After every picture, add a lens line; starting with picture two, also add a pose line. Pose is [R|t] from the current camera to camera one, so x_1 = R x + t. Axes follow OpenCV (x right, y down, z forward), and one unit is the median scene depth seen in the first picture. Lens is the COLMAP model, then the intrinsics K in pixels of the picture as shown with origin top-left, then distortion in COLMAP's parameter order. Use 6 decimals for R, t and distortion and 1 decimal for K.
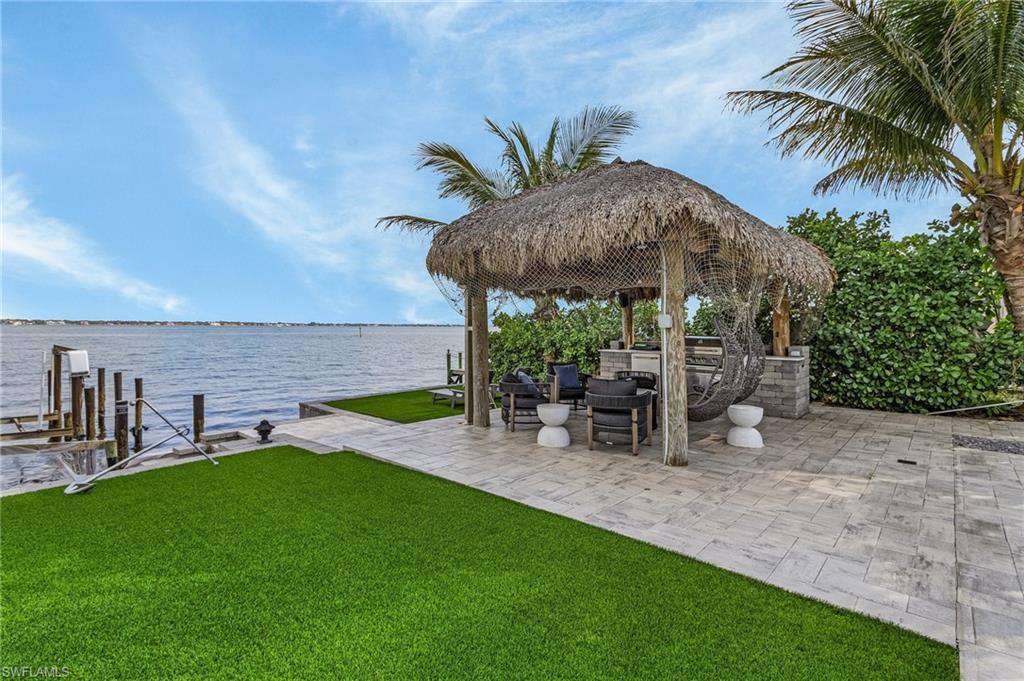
lens RADIAL K [[492.4, 0, 512.0], [0, 492.4, 340.5], [0, 0, 1]] dist [-0.001858, -0.000337]
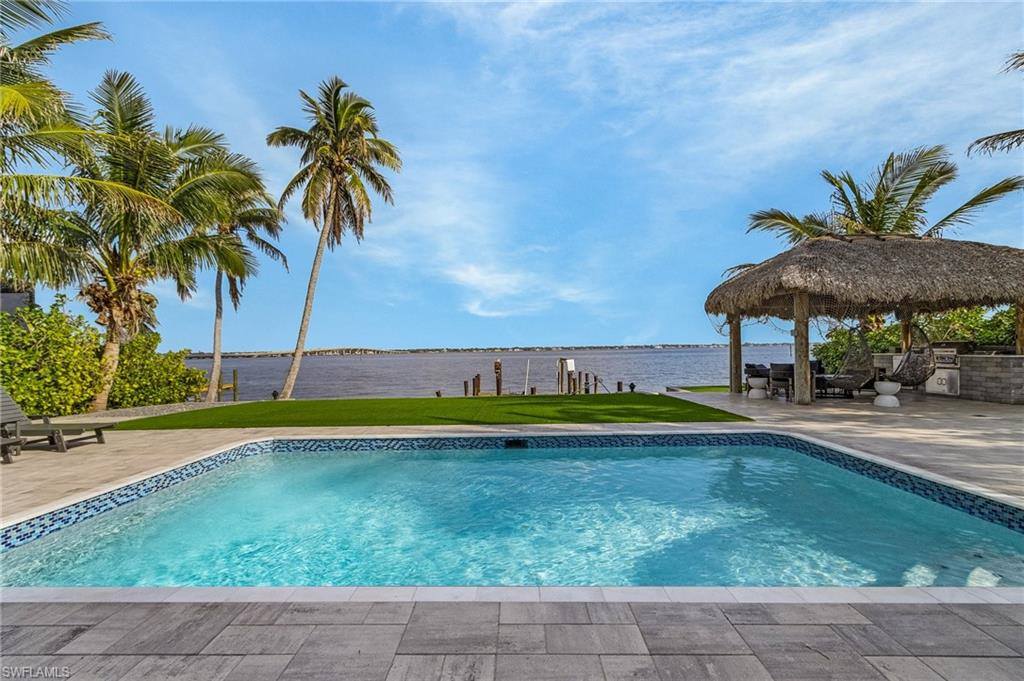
lens RADIAL K [[470.1, 0, 512.0], [0, 470.1, 340.5], [0, 0, 1]] dist [0.000515, 0.000049]
pose [[0.664449, -0.034309, -0.746546, 0.506255], [0.001607, 0.999009, -0.044481, 0.040037], [0.747332, 0.028356, 0.663846, -0.581408]]
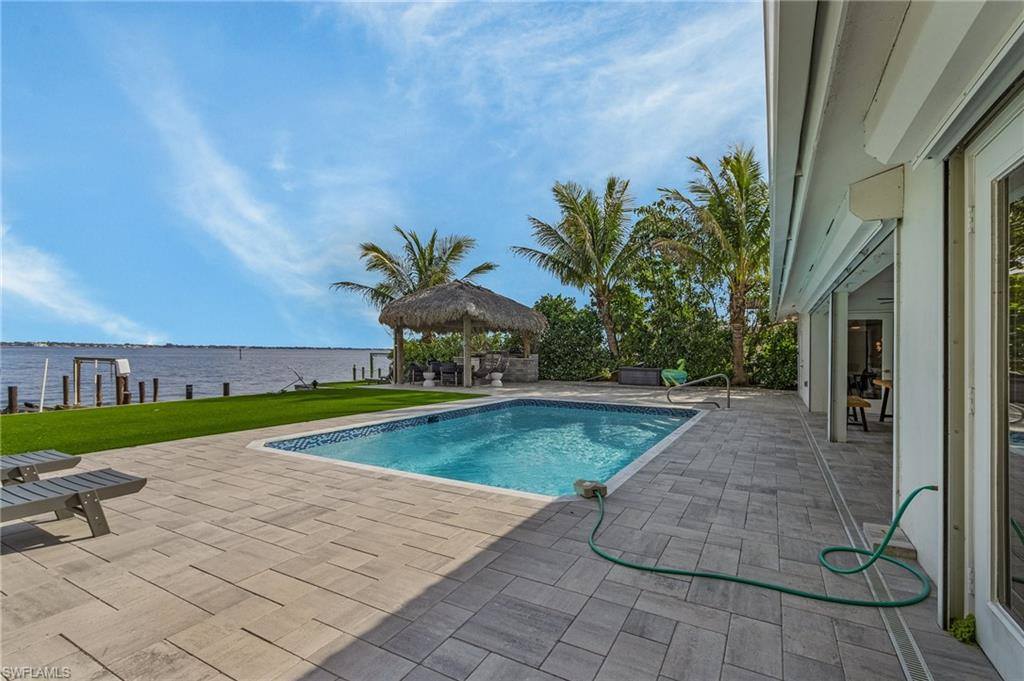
lens RADIAL K [[470.1, 0, 512.0], [0, 470.1, 340.5], [0, 0, 1]] dist [0.000515, 0.000049]
pose [[0.971838, 0.009435, 0.235463, -0.054570], [0.002019, 0.998828, -0.048355, 0.048756], [-0.235643, 0.047469, 0.970680, -1.049662]]
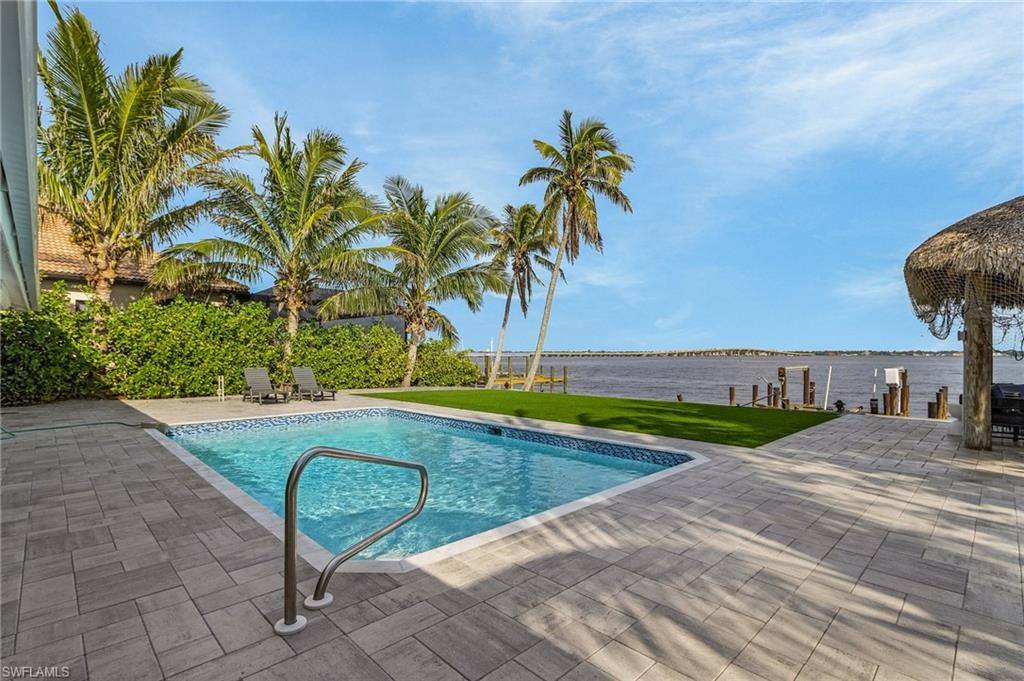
lens RADIAL K [[486.2, 0, 512.4], [0, 486.2, 346.2], [0, 0, 1]] dist [-0.001621, -0.000081]
pose [[-0.041842, -0.023257, -0.998854, 0.834792], [-0.029807, 0.999313, -0.022019, 0.029305], [0.998680, 0.028851, -0.042506, -0.083388]]
